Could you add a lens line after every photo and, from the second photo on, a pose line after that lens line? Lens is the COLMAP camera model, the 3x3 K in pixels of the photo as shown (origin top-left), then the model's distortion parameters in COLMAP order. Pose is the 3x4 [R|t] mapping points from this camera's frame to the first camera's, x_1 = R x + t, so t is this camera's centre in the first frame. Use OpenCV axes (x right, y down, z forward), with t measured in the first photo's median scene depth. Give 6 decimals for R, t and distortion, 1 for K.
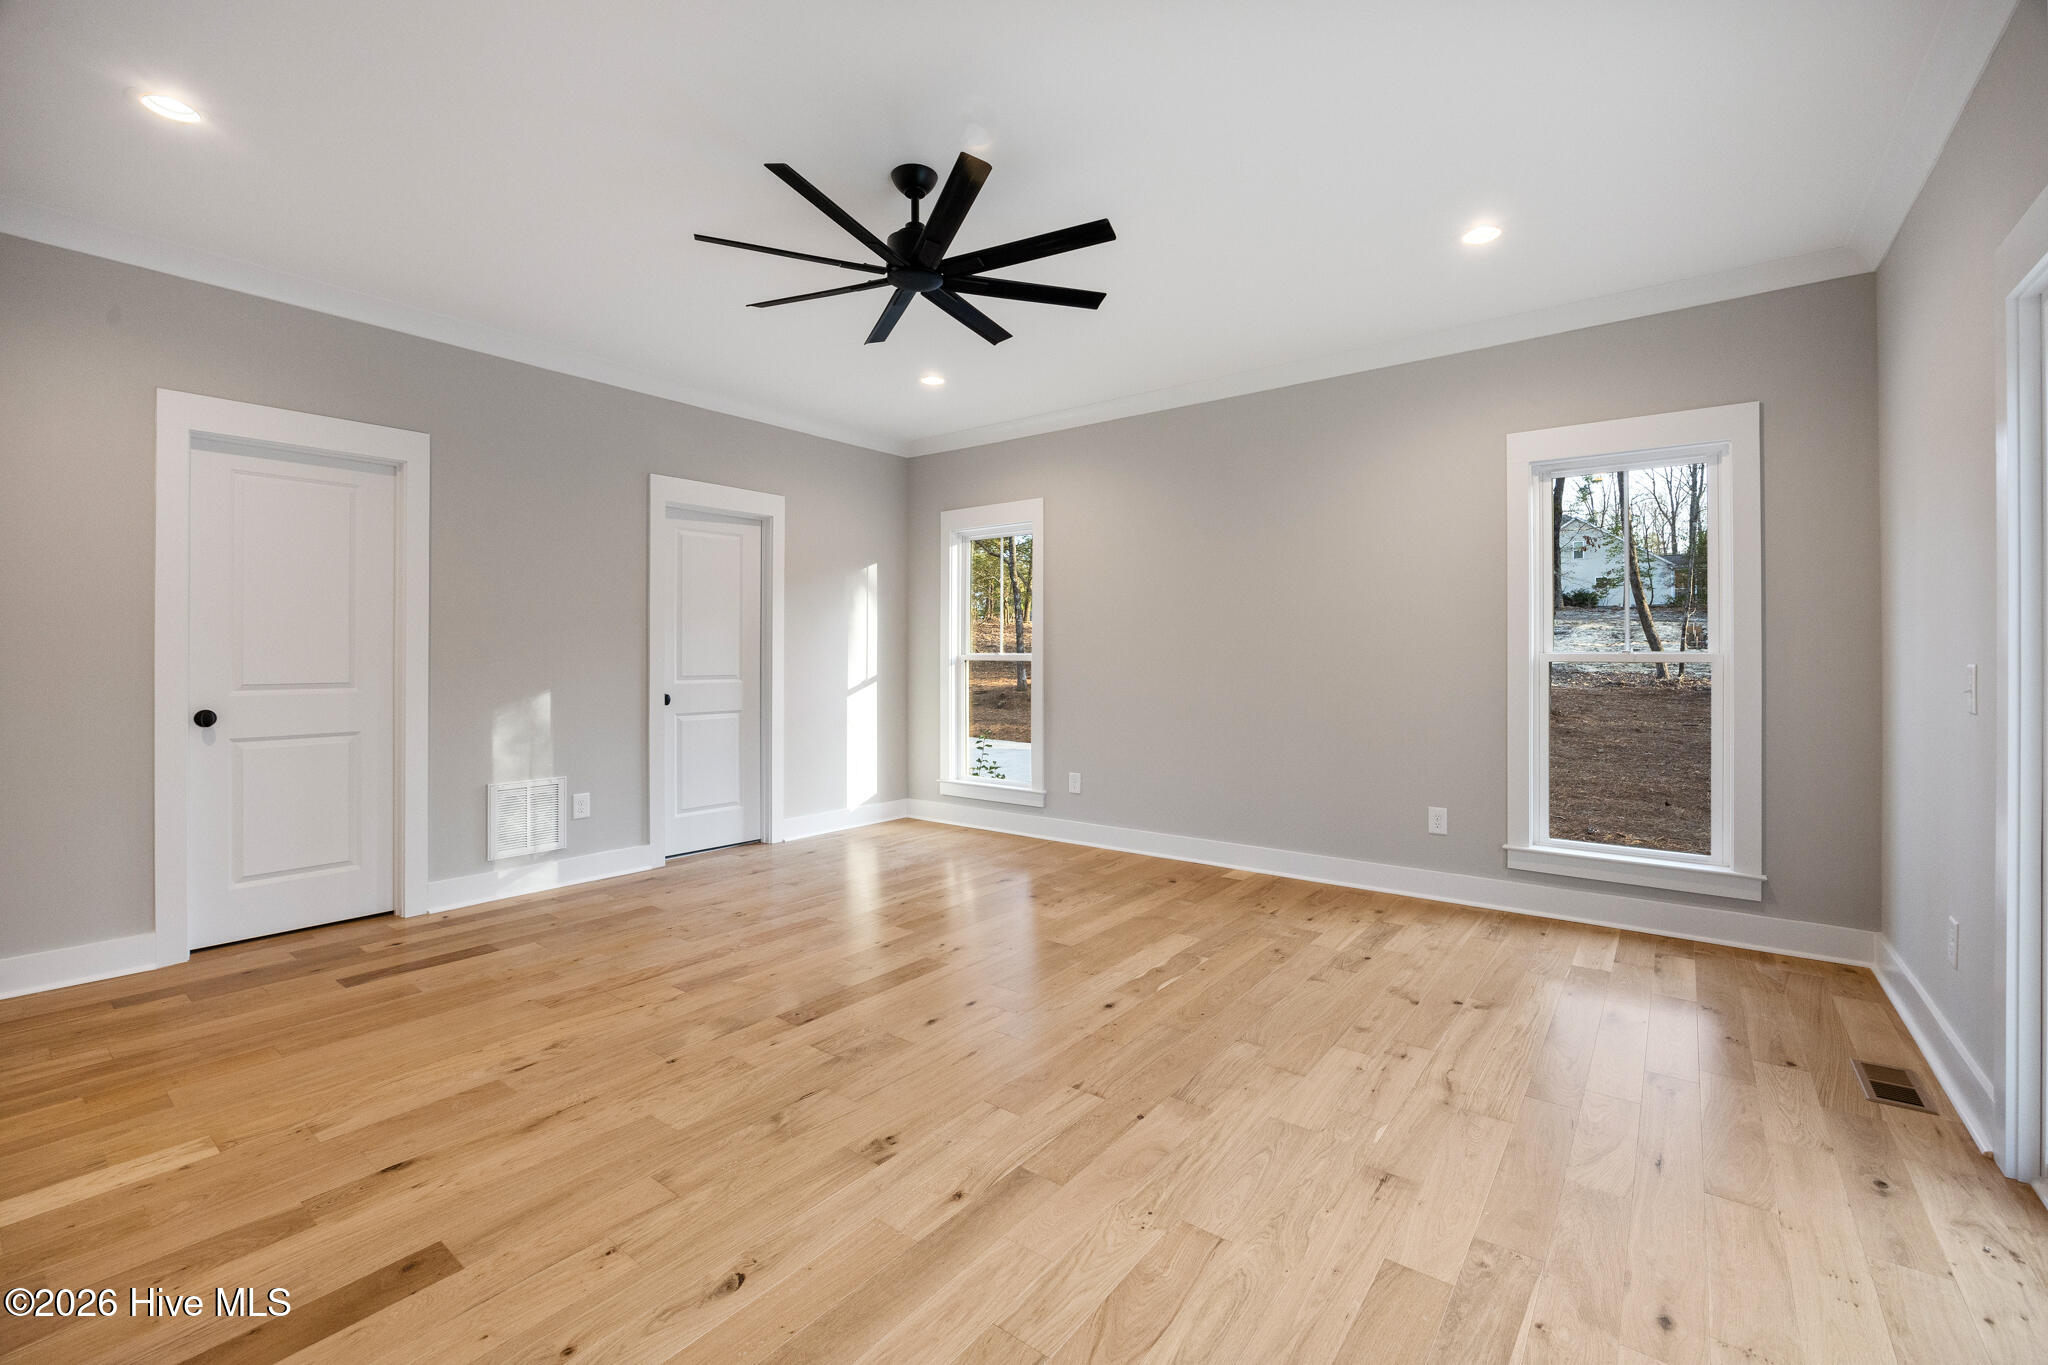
lens RADIAL K [[855.7, 0, 1025.2], [0, 855.7, 655.4], [0, 0, 1]] dist [-0.021700, -0.000066]
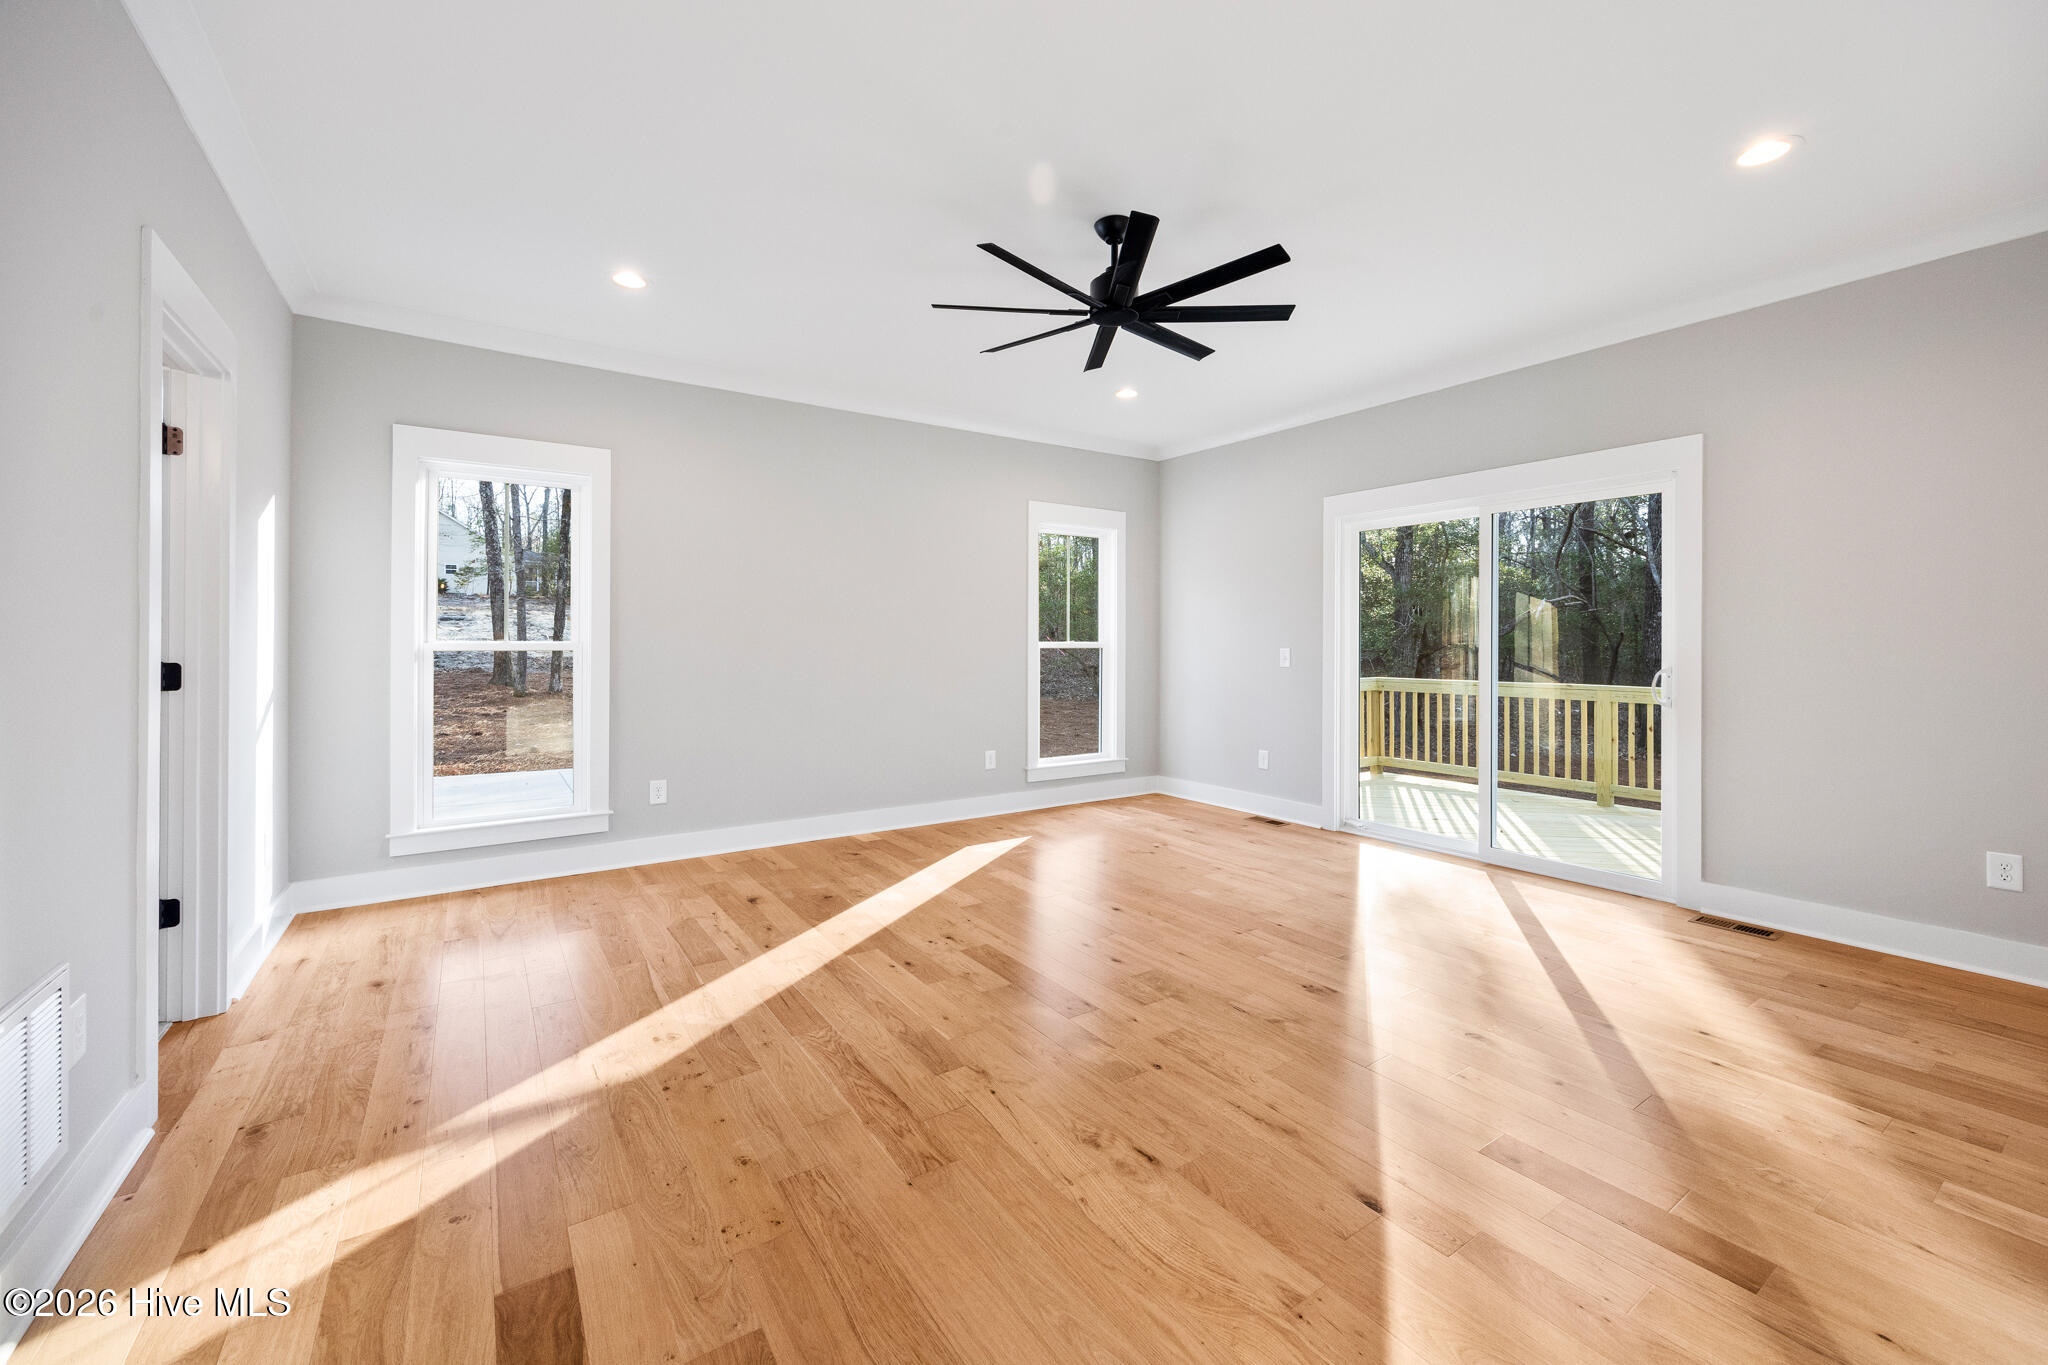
lens RADIAL K [[828.3, 0, 1025.8], [0, 828.3, 637.3], [0, 0, 1]] dist [-0.001348, -0.000058]
pose [[0.318635, 0.005231, 0.947863, -1.074812], [0.000089, 0.999985, -0.005549, -0.004760], [-0.947877, 0.001853, 0.318630, 0.662860]]
